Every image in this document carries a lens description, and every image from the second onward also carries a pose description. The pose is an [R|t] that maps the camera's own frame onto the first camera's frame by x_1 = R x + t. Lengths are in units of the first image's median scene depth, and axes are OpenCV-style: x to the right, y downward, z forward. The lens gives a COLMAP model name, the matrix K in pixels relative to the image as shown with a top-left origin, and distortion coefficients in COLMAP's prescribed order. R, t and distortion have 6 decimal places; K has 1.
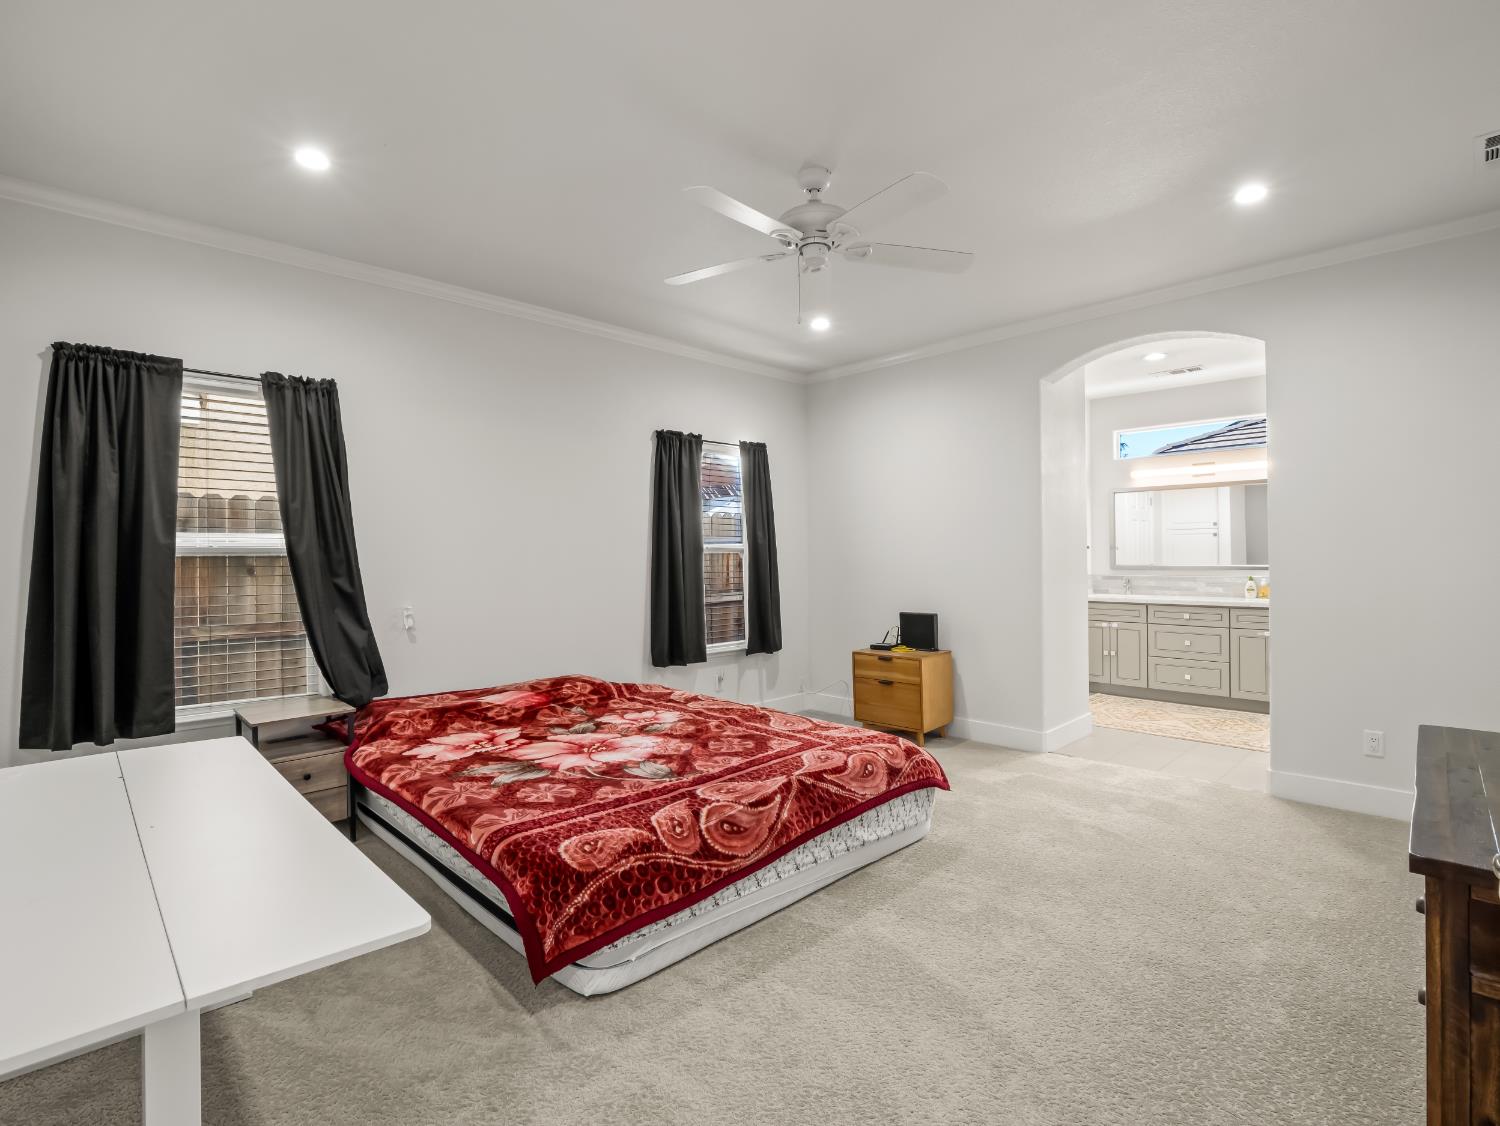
lens RADIAL K [[729.1, 0, 750.0], [0, 729.1, 563.0], [0, 0, 1]] dist [-0.006074, -0.006082]
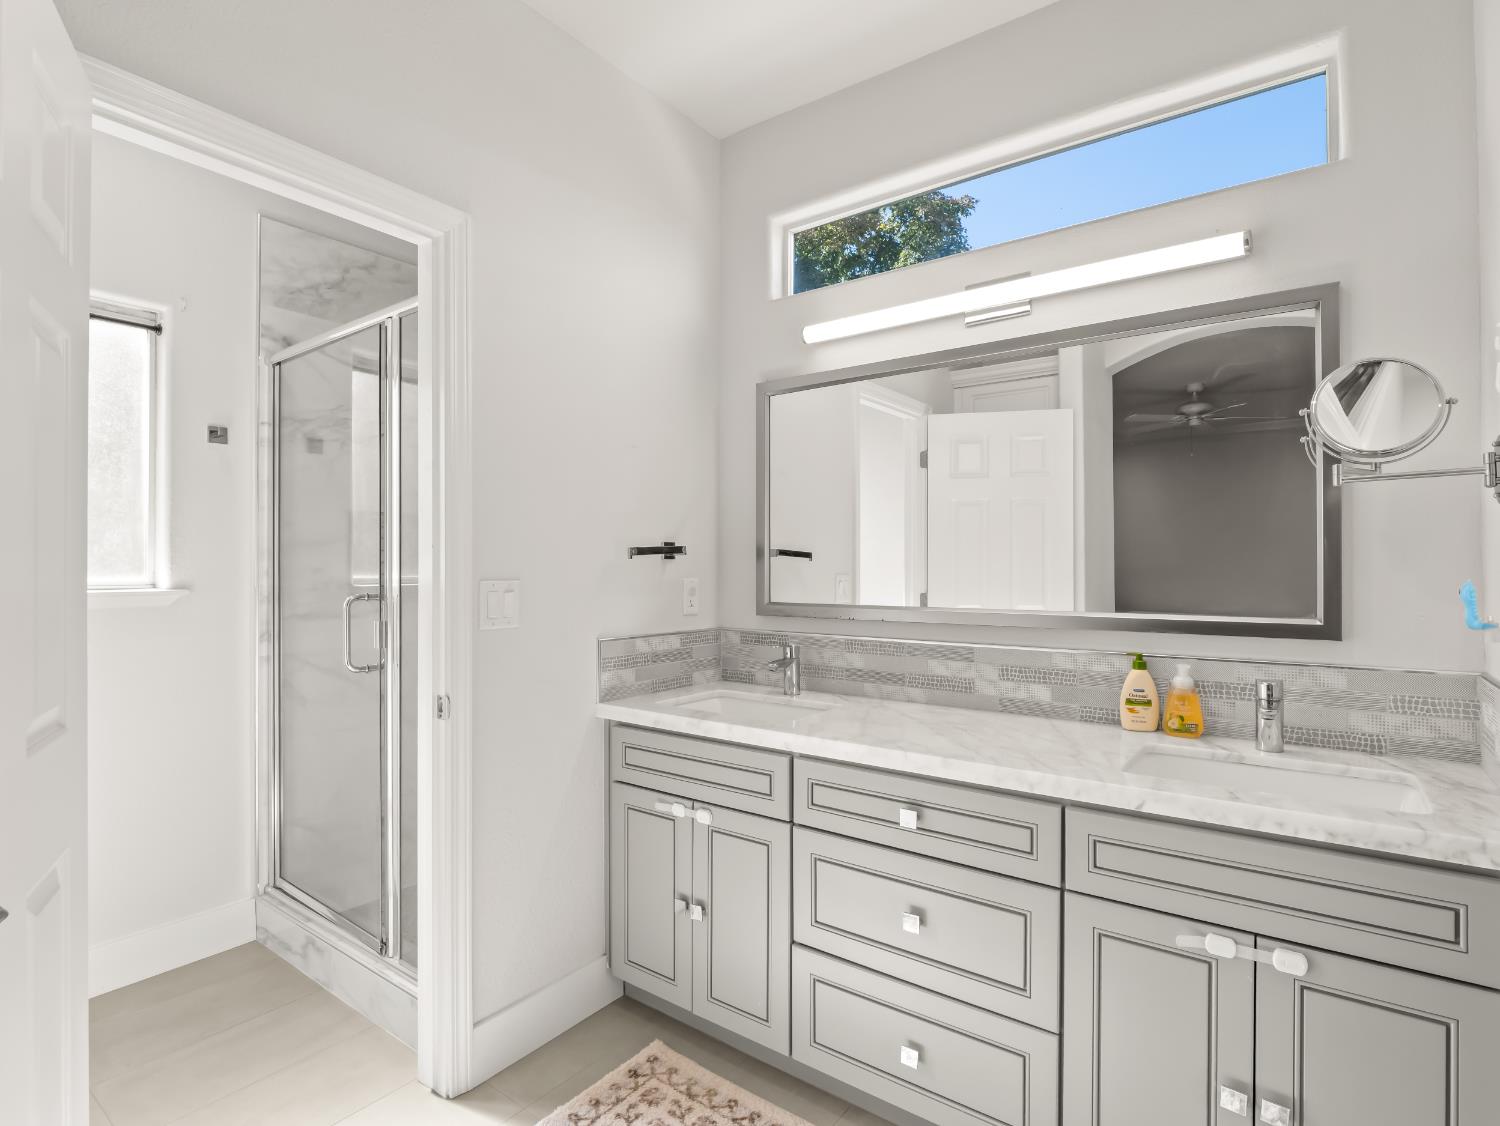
lens RADIAL K [[761.7, 0, 750.0], [0, 761.7, 563.0], [0, 0, 1]] dist [-0.002298, -0.000171]
pose [[0.987811, 0.009314, 0.155379, 0.605118], [-0.007836, 0.999918, -0.010117, -0.015581], [-0.155460, 0.008776, 0.987803, 0.895538]]
